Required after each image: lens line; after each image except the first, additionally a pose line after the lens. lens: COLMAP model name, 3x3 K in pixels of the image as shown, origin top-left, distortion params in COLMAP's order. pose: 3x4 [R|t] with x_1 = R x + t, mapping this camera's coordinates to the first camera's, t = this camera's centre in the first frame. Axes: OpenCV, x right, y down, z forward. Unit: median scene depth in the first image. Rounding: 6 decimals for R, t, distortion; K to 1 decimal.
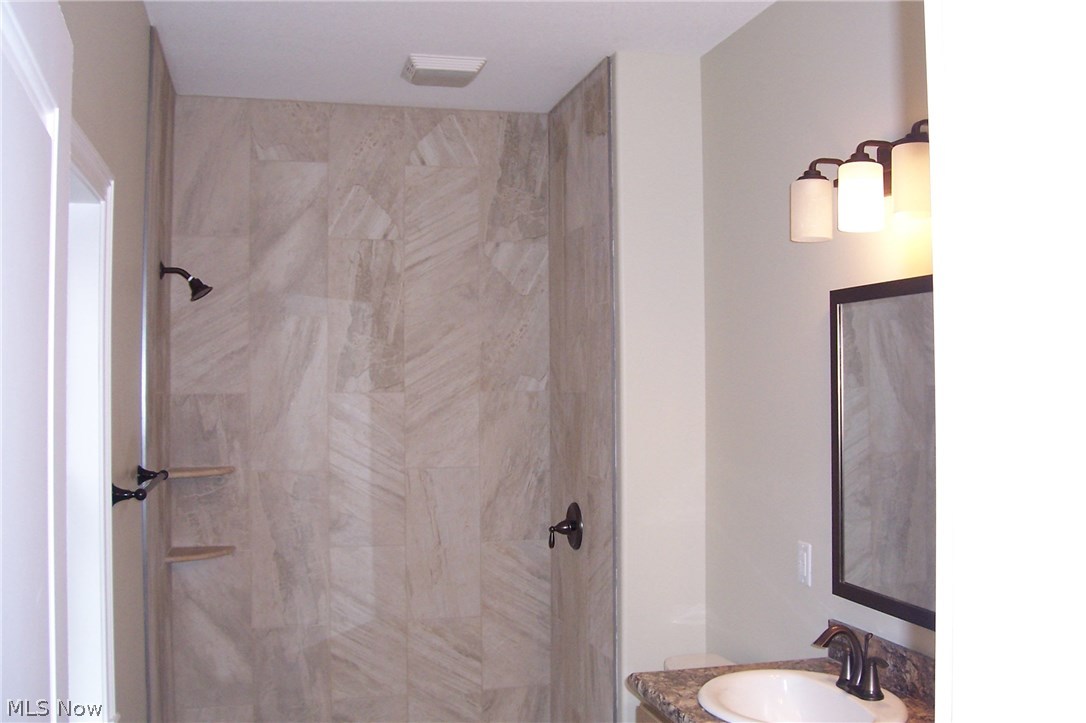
lens RADIAL K [[1099.4, 0, 549.0], [0, 1099.4, 360.9], [0, 0, 1]] dist [-0.187703, 0.190931]
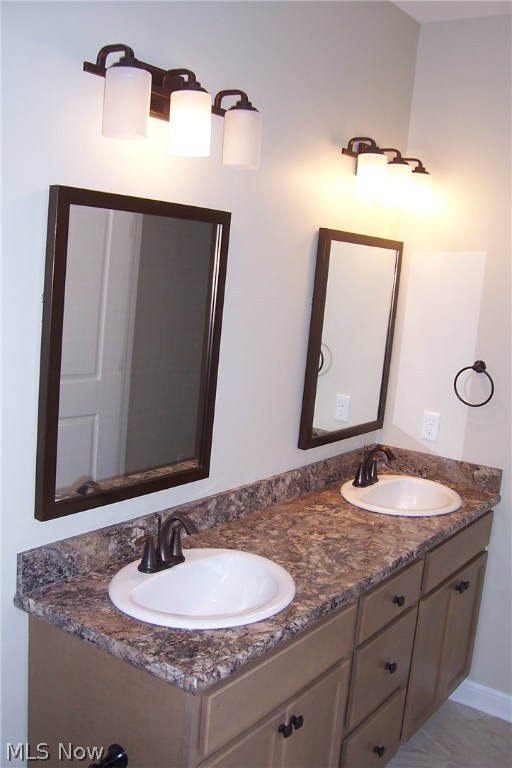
lens RADIAL K [[777.5, 0, 258.4], [0, 777.5, 397.2], [0, 0, 1]] dist [-0.187703, 0.190931]
pose [[-0.643956, -0.097463, 0.758829, -0.382266], [-0.026439, 0.994095, 0.105243, 0.043091], [-0.764605, 0.047709, -0.642730, 1.426575]]
